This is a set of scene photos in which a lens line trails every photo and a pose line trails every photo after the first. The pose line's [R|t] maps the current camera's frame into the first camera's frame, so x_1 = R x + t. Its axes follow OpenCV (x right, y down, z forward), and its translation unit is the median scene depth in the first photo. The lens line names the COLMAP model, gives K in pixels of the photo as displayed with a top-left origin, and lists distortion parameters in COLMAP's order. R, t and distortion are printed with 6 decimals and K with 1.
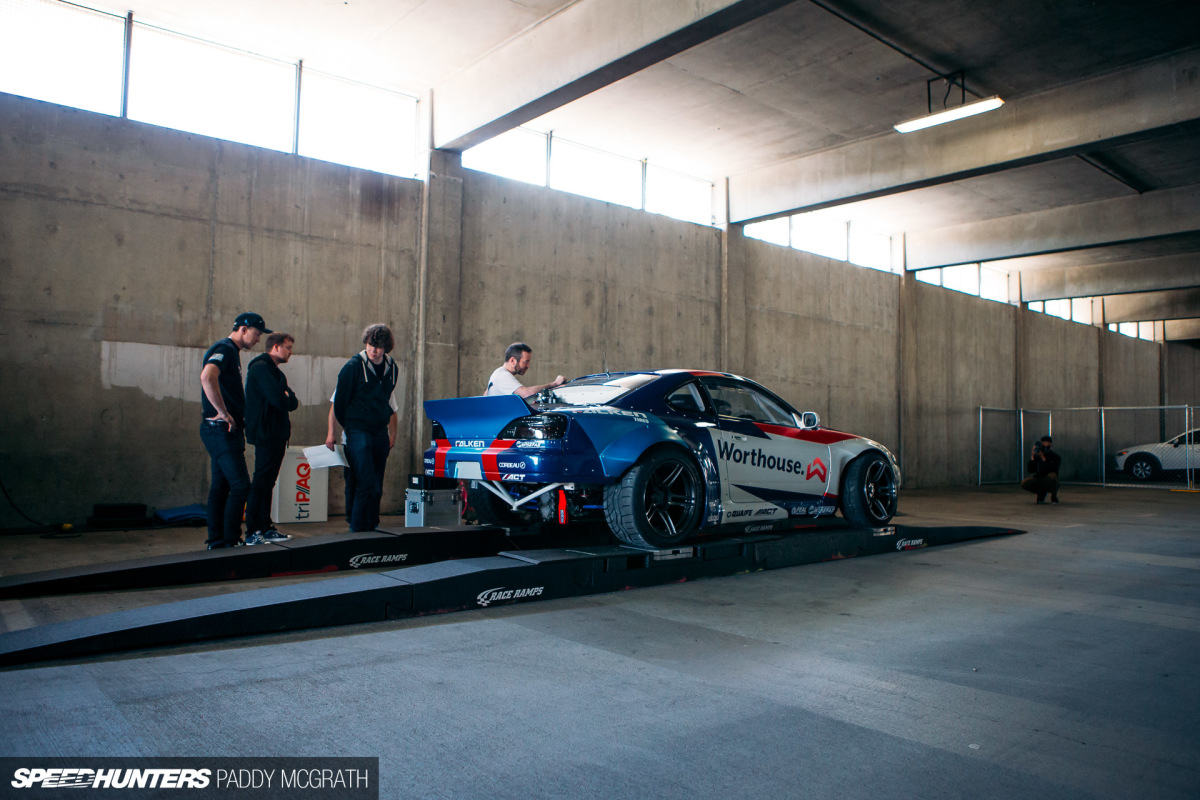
lens RADIAL K [[867.5, 0, 582.6], [0, 867.5, 405.1], [0, 0, 1]] dist [-0.108529, 0.087736]
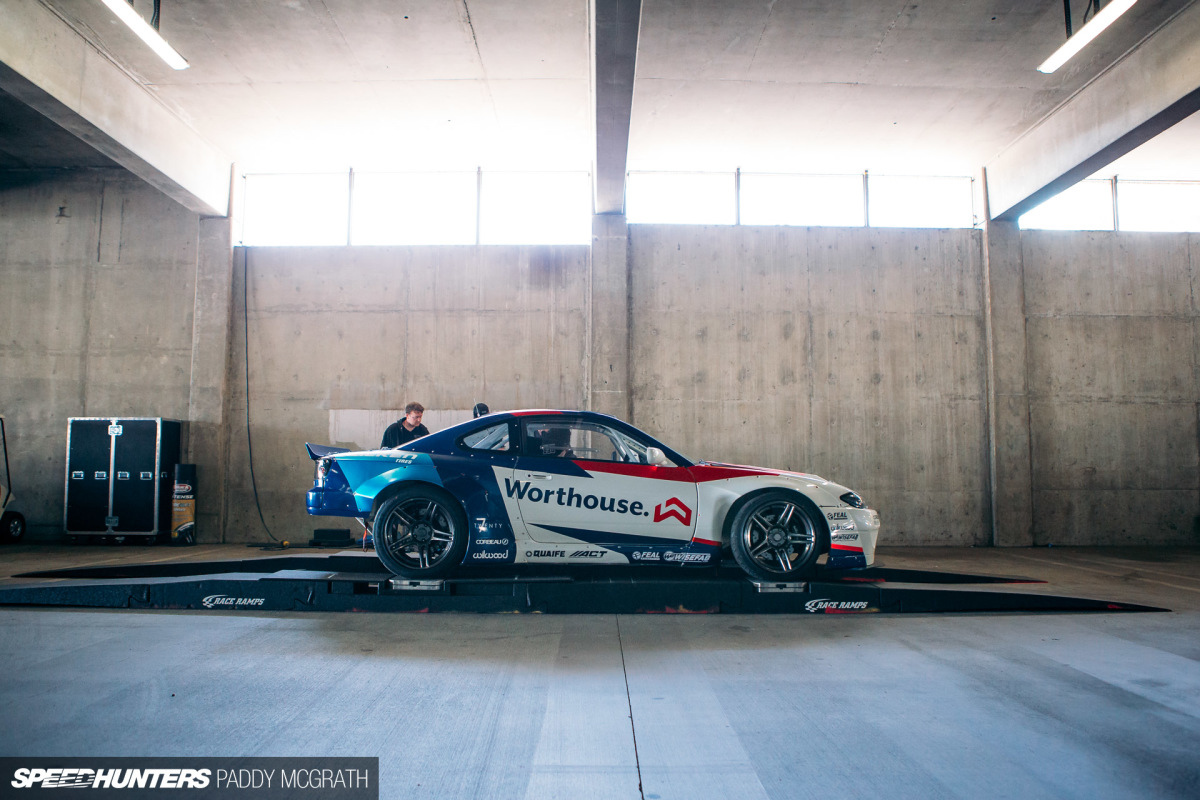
lens RADIAL K [[850.1, 0, 601.1], [0, 850.1, 415.8], [0, 0, 1]] dist [-0.109733, 0.081784]
pose [[0.776642, -0.054217, -0.627605, 0.477692], [0.031258, 0.998379, -0.047566, 0.009599], [0.629166, 0.017324, 0.777078, 0.163258]]
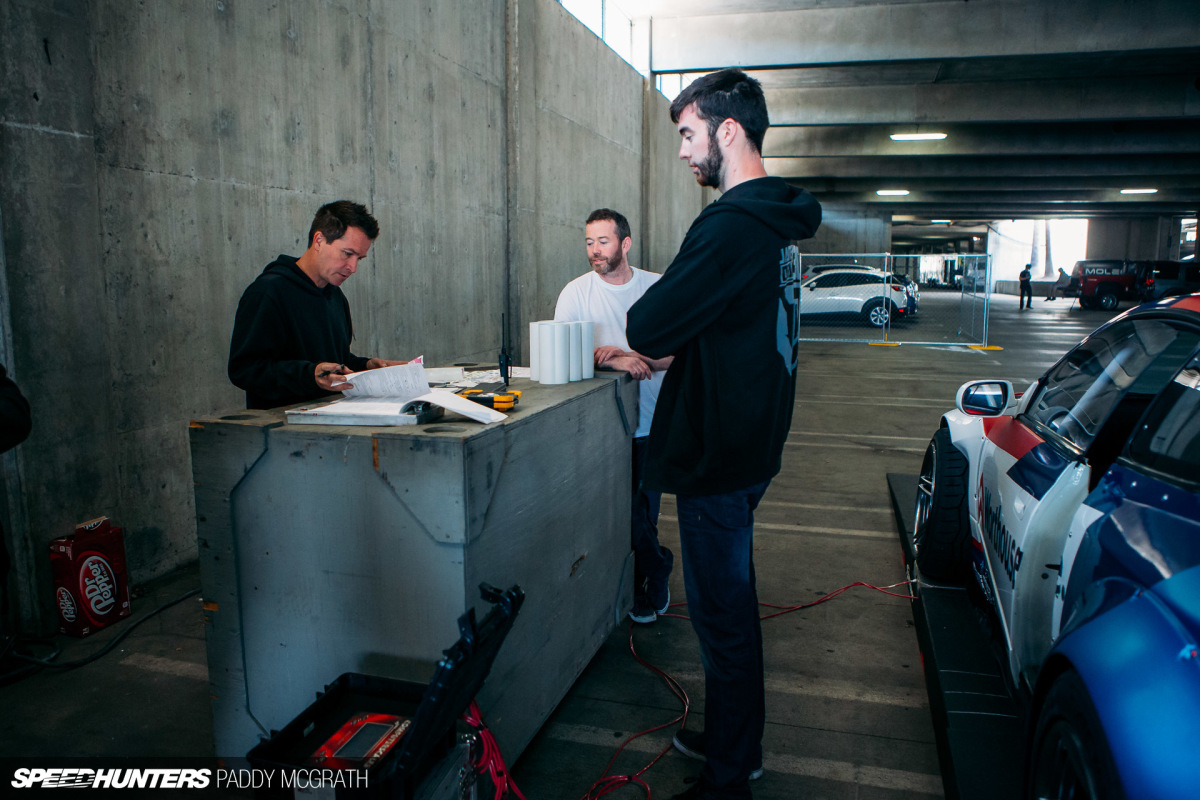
lens RADIAL K [[888.7, 0, 600.0], [0, 888.7, 400.0], [0, 0, 1]] dist [-0.080556, 0.051898]
pose [[0.821943, -0.100707, 0.560596, -0.178706], [-0.006906, 0.982410, 0.186609, -0.031663], [-0.569528, -0.157254, 0.806789, 0.580707]]
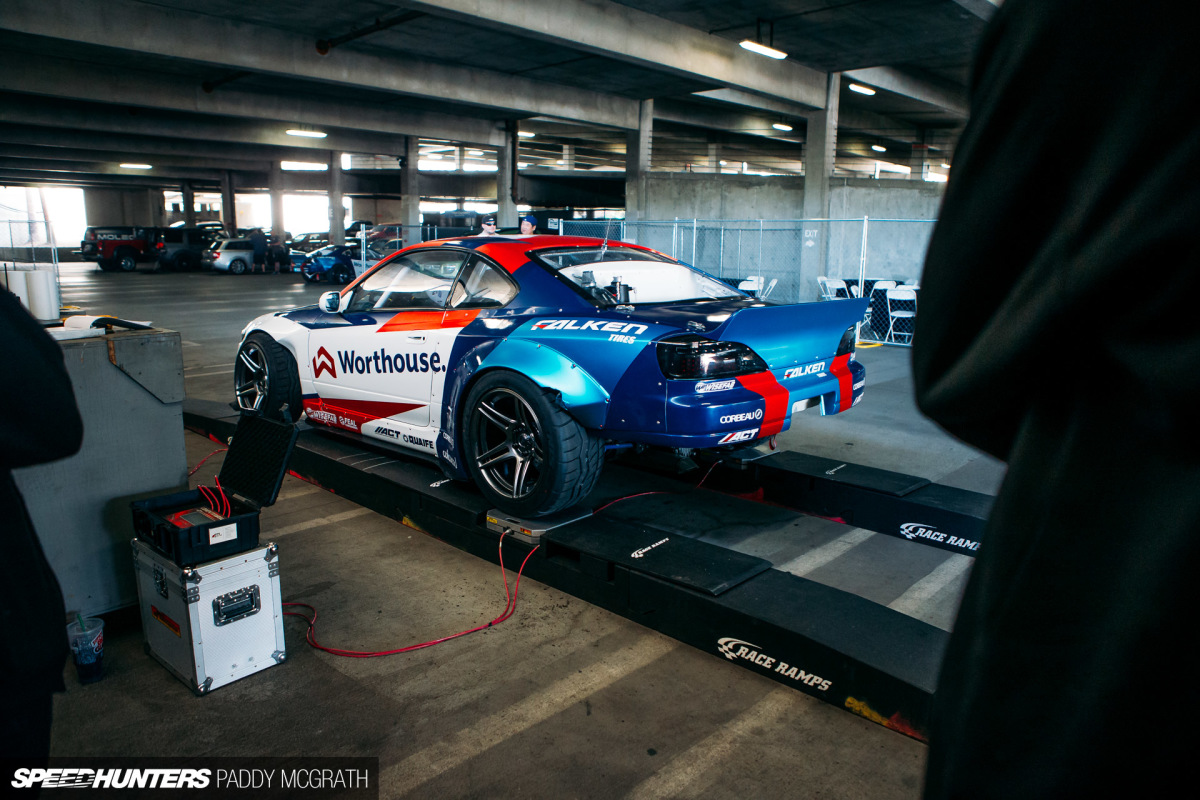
lens RADIAL K [[820.7, 0, 600.0], [0, 820.7, 400.0], [0, 0, 1]] dist [-0.110358, 0.081240]
pose [[-0.129646, -0.211940, 0.968645, -0.375916], [-0.047090, 0.977103, 0.207488, -0.028812], [-0.990442, -0.018714, -0.136658, 0.643109]]
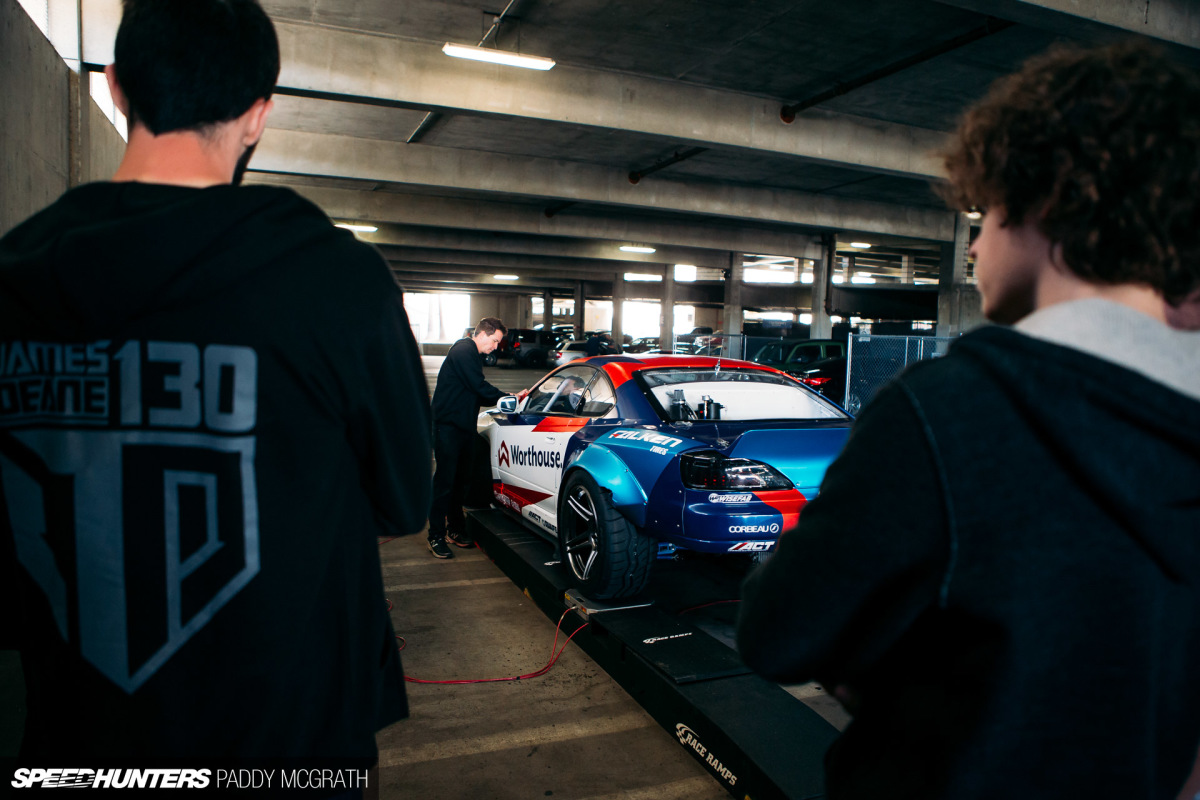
lens RADIAL K [[820.7, 0, 600.0], [0, 820.7, 400.0], [0, 0, 1]] dist [-0.110358, 0.081240]
pose [[0.287545, -0.082606, 0.954198, -0.415222], [-0.055318, 0.993178, 0.102651, -0.043268], [-0.956168, -0.082301, 0.281014, 0.528310]]
